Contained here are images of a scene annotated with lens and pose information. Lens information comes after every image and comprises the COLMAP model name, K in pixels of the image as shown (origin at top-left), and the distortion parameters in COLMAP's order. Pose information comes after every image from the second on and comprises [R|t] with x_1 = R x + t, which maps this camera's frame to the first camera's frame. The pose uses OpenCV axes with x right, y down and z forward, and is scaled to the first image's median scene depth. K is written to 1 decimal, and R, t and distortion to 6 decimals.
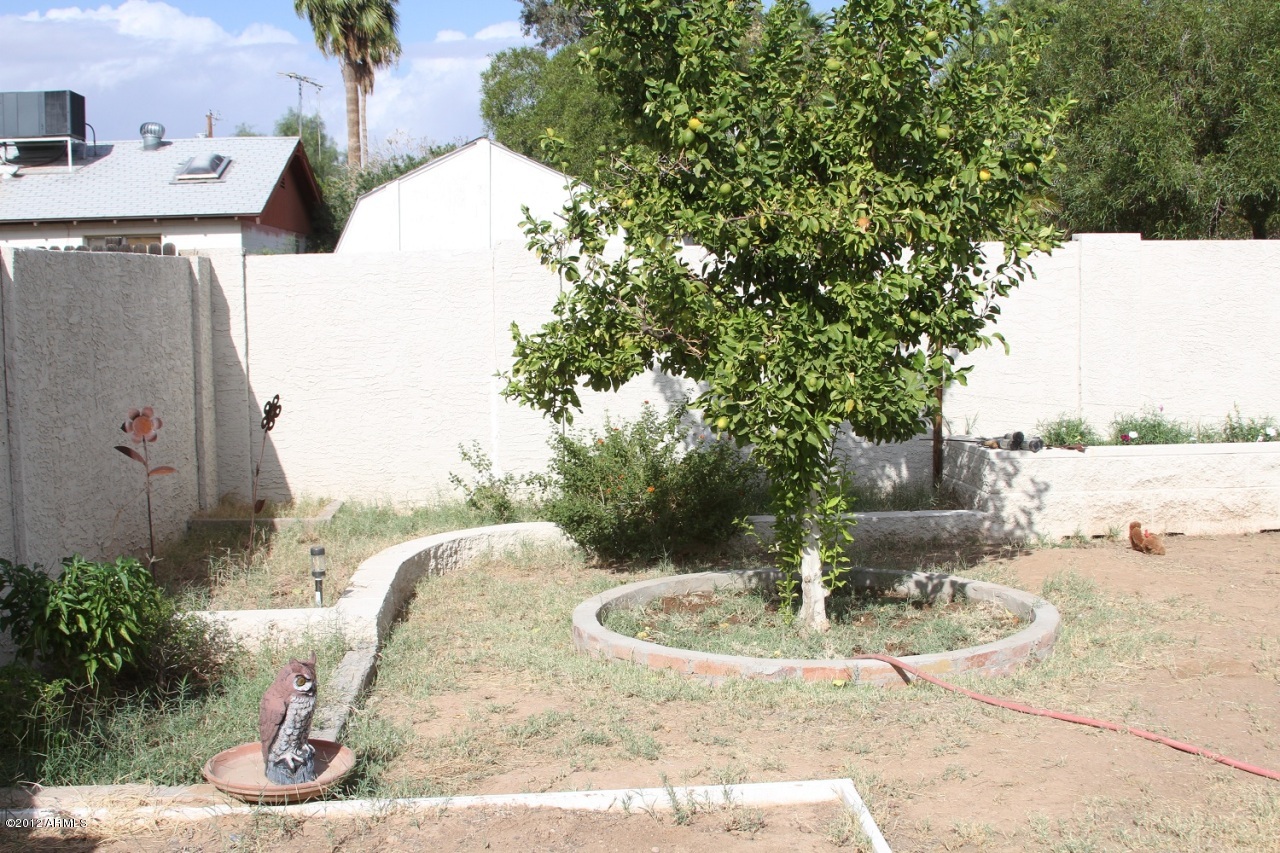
lens RADIAL K [[1667.9, 0, 640.0], [0, 1667.9, 426.5], [0, 0, 1]] dist [-0.190409, 0.020889]
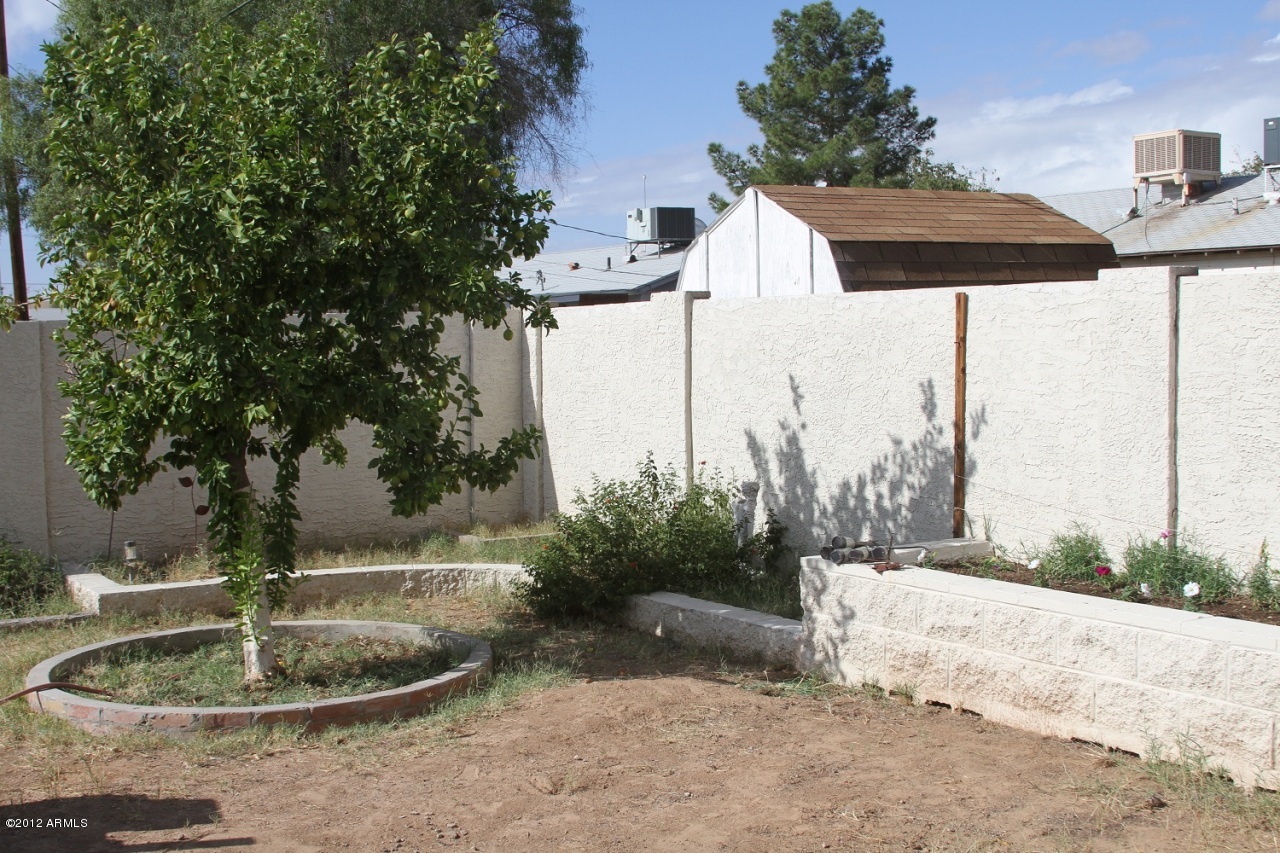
lens RADIAL K [[1667.9, 0, 640.0], [0, 1667.9, 426.5], [0, 0, 1]] dist [-0.190409, 0.020889]
pose [[0.477373, 0.058315, -0.876764, 0.860489], [-0.065066, 0.997402, 0.030912, -0.065983], [0.876288, 0.042291, 0.479927, 0.546916]]
